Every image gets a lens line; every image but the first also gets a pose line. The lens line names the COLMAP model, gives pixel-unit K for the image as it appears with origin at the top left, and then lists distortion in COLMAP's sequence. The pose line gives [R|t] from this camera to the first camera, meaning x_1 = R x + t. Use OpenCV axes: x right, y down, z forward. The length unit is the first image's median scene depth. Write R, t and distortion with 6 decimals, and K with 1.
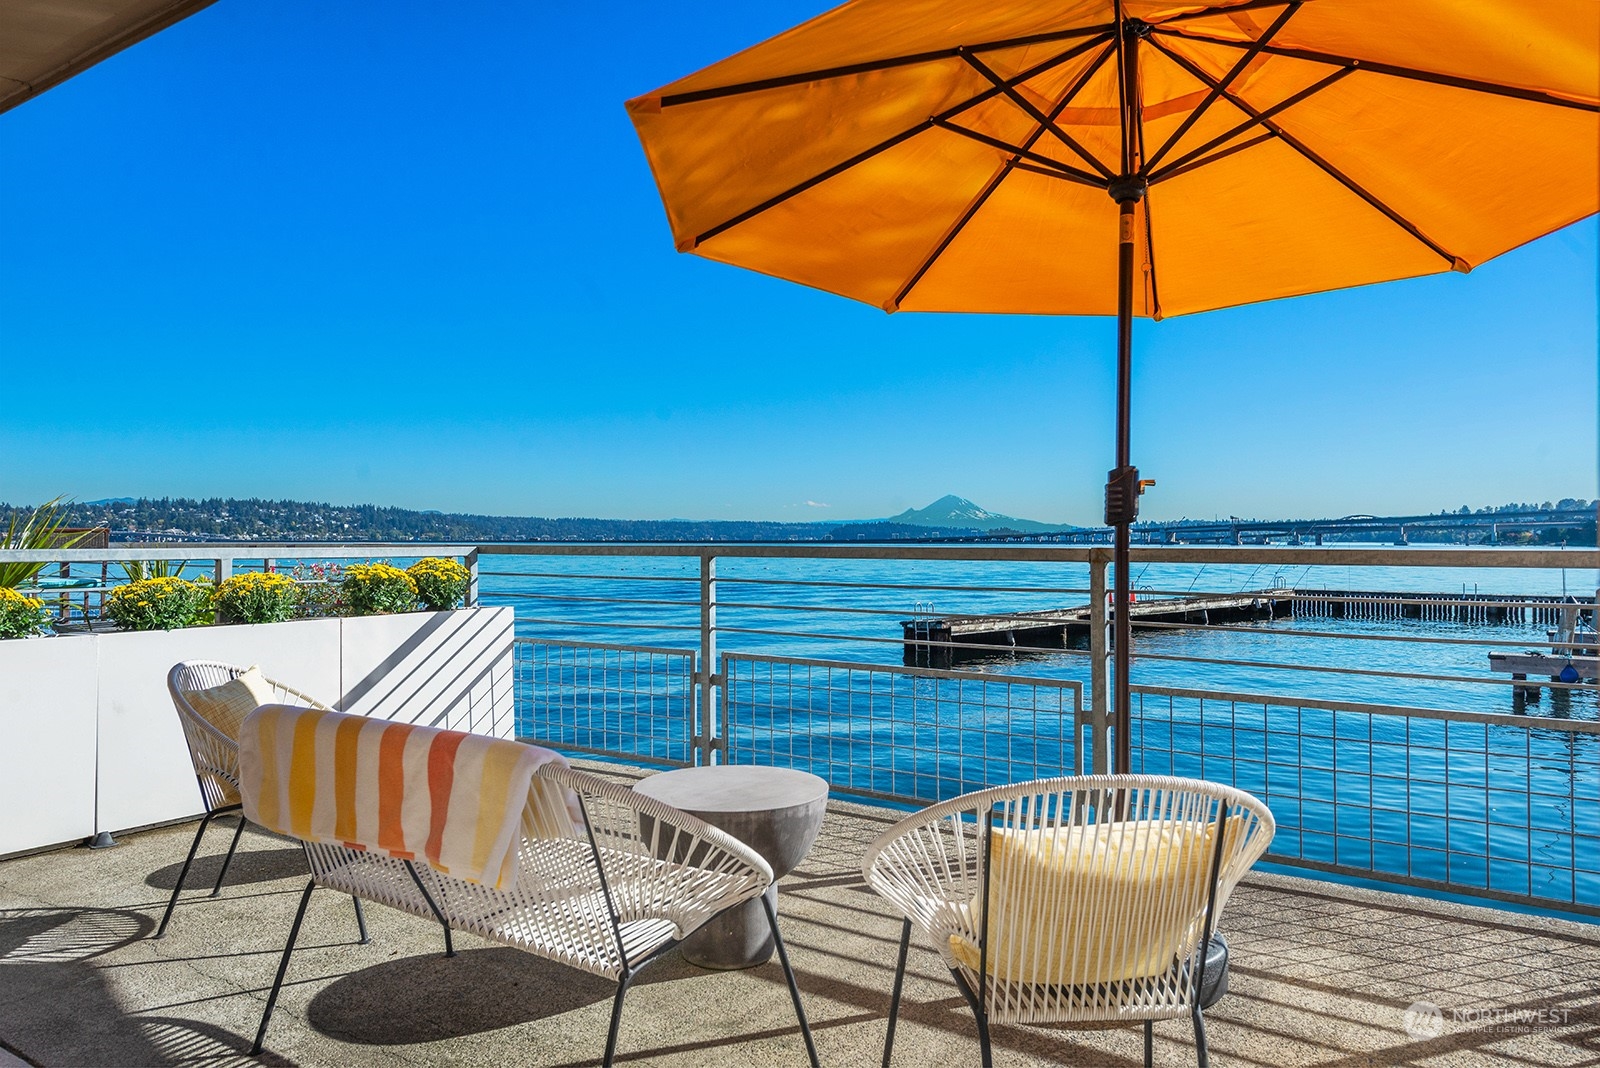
lens RADIAL K [[1050.1, 0, 803.8], [0, 1050.1, 528.7], [0, 0, 1]] dist [0.037666, -0.026338]
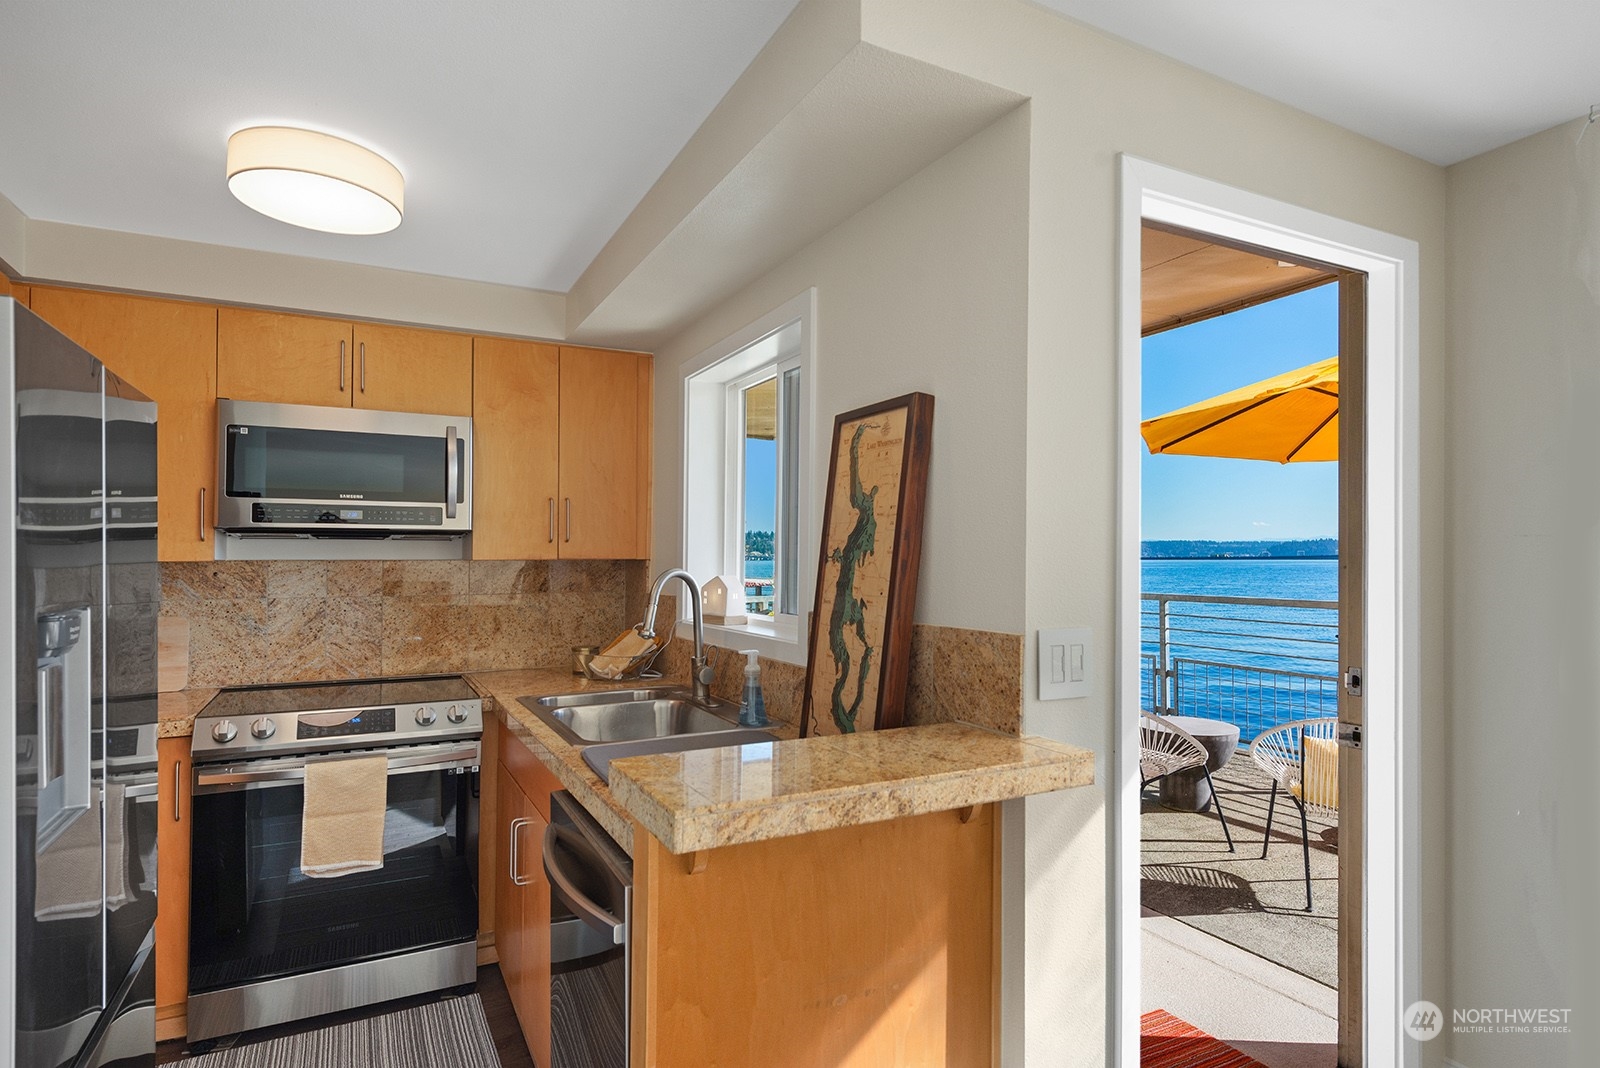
lens RADIAL K [[843.7, 0, 797.9], [0, 843.7, 536.5], [0, 0, 1]] dist [0.025425, -0.003658]
pose [[0.886721, -0.016612, -0.462006, 0.022301], [0.010634, 0.999823, -0.015540, -0.074626], [0.462183, 0.008866, 0.886741, -0.584626]]
